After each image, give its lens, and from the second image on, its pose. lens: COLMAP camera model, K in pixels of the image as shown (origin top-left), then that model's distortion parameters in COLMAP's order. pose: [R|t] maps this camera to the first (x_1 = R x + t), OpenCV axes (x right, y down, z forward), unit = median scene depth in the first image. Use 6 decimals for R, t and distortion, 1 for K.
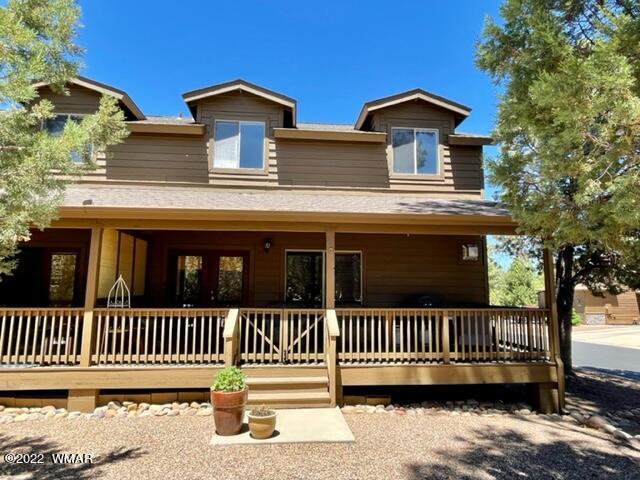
lens RADIAL K [[379.7, 0, 320.0], [0, 379.7, 240.0], [0, 0, 1]] dist [-0.004682, -0.002845]
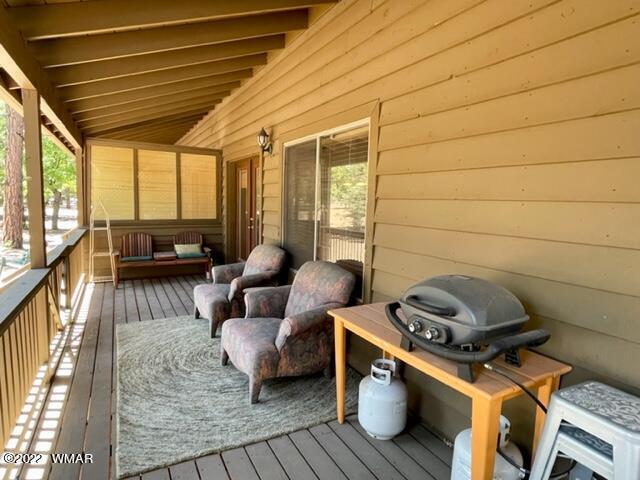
lens RADIAL K [[379.7, 0, 320.0], [0, 379.7, 240.0], [0, 0, 1]] dist [-0.004682, -0.002845]
pose [[0.392046, 0.101782, -0.914298, 0.534469], [0.113887, 0.980846, 0.158024, 0.103158], [0.912869, -0.166079, 0.372945, 1.085398]]
